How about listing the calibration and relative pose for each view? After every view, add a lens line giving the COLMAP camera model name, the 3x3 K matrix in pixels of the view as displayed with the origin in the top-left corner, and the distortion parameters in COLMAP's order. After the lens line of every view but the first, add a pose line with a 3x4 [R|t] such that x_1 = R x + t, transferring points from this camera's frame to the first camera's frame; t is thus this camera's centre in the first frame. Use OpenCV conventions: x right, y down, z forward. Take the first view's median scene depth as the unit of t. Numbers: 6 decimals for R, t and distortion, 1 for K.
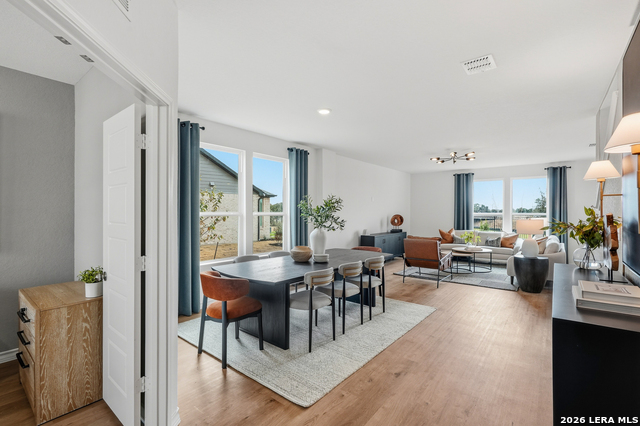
lens RADIAL K [[293.6, 0, 320.3], [0, 293.6, 211.8], [0, 0, 1]] dist [-0.001251, 0.000312]
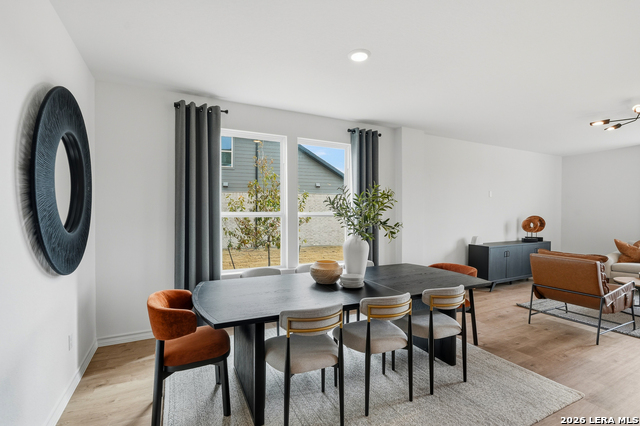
lens RADIAL K [[296.4, 0, 318.7], [0, 296.4, 216.1], [0, 0, 1]] dist [0.000129, 0.000510]
pose [[0.910640, 0.001639, -0.413197, 0.189352], [0.002025, 0.999962, 0.008430, 0.006663], [0.413195, -0.008513, 0.910603, 0.334924]]
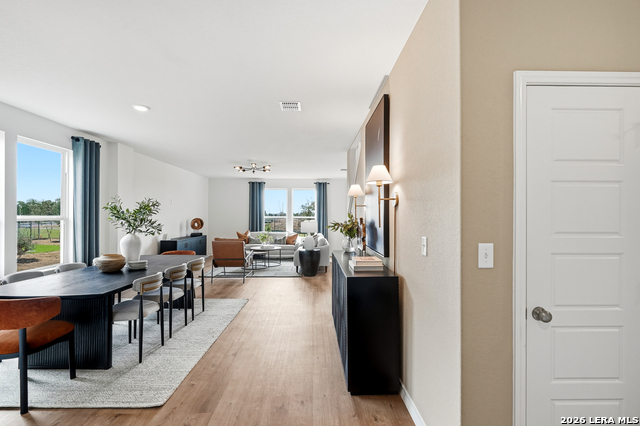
lens RADIAL K [[297.3, 0, 314.1], [0, 297.3, 214.4], [0, 0, 1]] dist [-0.002102, 0.000245]
pose [[0.776170, 0.004602, 0.630507, -0.142603], [-0.002470, 0.999988, -0.004259, -0.000660], [-0.630519, 0.001748, 0.776172, -0.072184]]
